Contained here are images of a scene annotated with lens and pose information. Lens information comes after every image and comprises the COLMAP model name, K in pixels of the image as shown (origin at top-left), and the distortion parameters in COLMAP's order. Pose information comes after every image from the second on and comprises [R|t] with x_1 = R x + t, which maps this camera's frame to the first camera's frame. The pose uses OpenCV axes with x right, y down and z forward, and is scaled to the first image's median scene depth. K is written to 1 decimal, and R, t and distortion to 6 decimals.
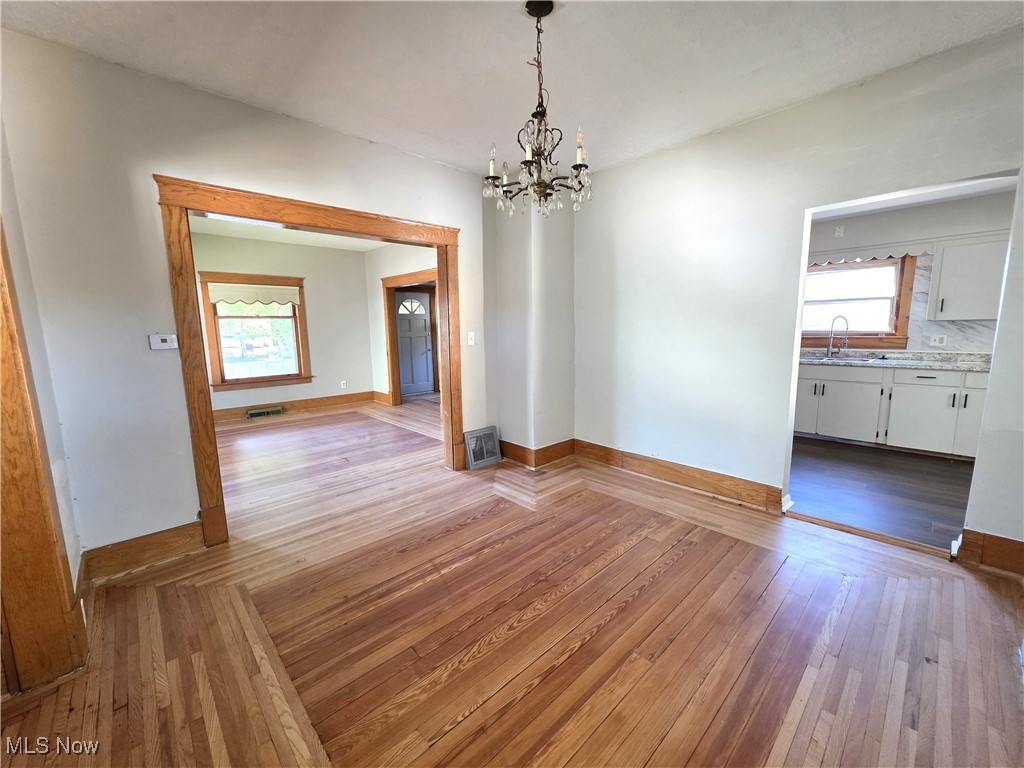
lens RADIAL K [[406.1, 0, 505.4], [0, 406.1, 385.1], [0, 0, 1]] dist [0.001560, -0.000013]
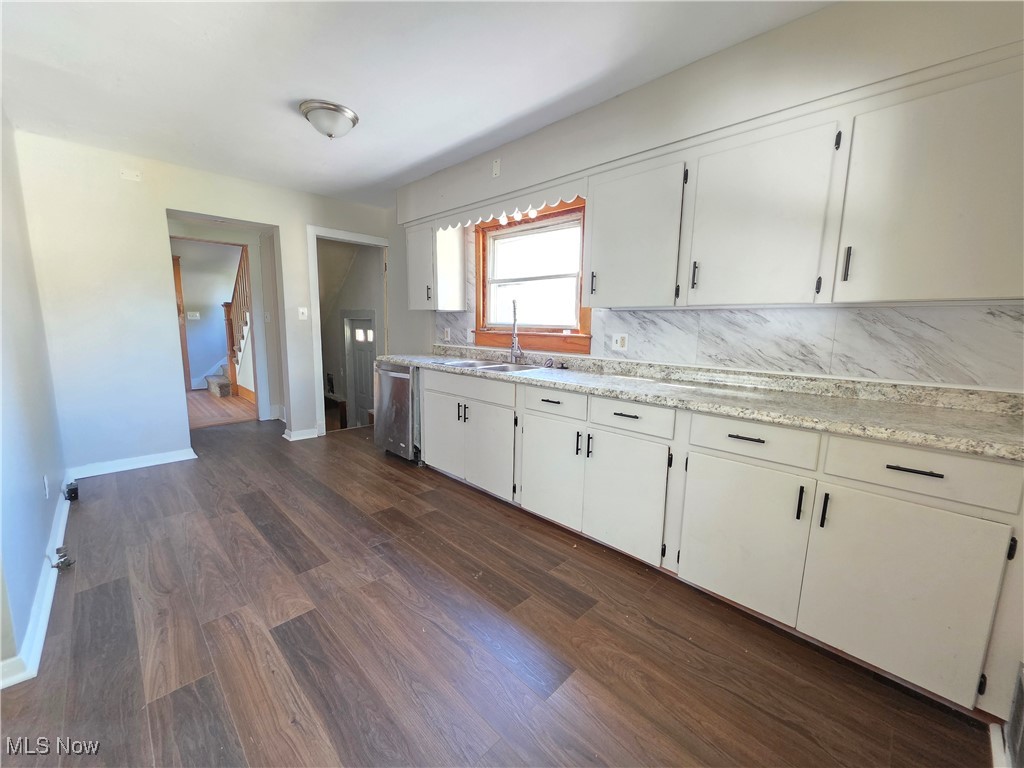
lens RADIAL K [[409.7, 0, 507.7], [0, 409.7, 382.9], [0, 0, 1]] dist [0.000342, -0.000021]
pose [[0.998907, 0.032160, 0.033908, 0.850612], [-0.032179, 0.999482, 0.000009, -0.039573], [-0.033890, -0.001101, 0.999425, 0.360929]]
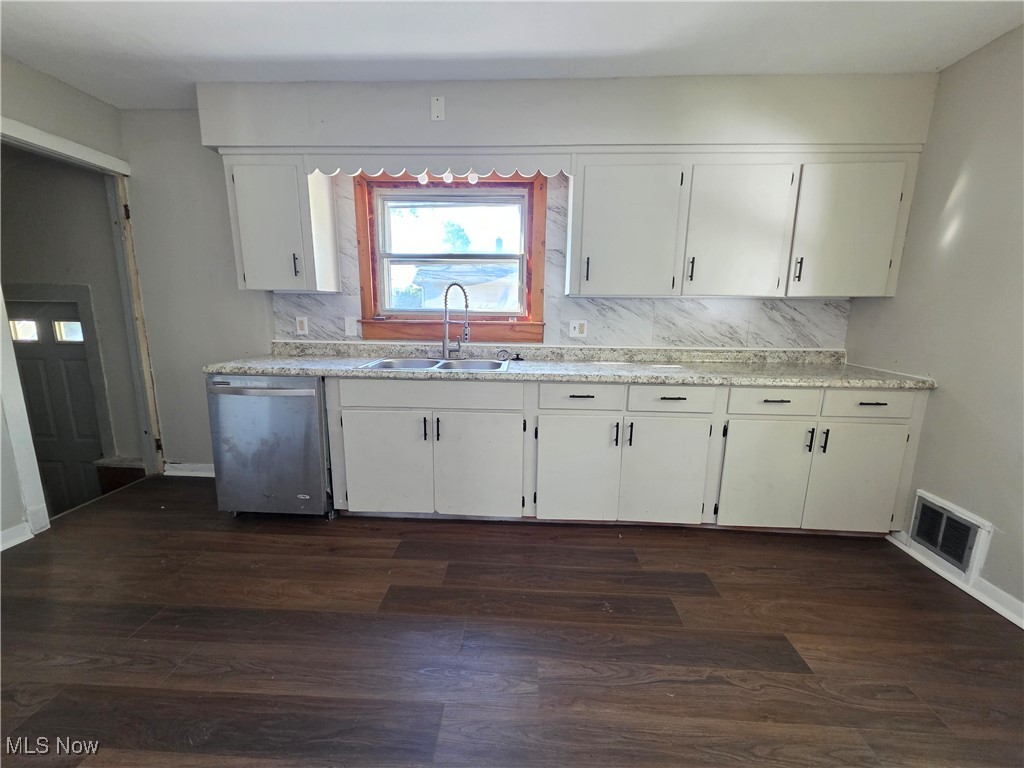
lens RADIAL K [[409.7, 0, 507.7], [0, 409.7, 382.9], [0, 0, 1]] dist [0.000342, -0.000021]
pose [[0.718204, -0.094942, 0.689325, 0.519953], [0.072859, 0.995463, 0.061195, -0.070618], [-0.692008, 0.006273, 0.721863, 0.598265]]
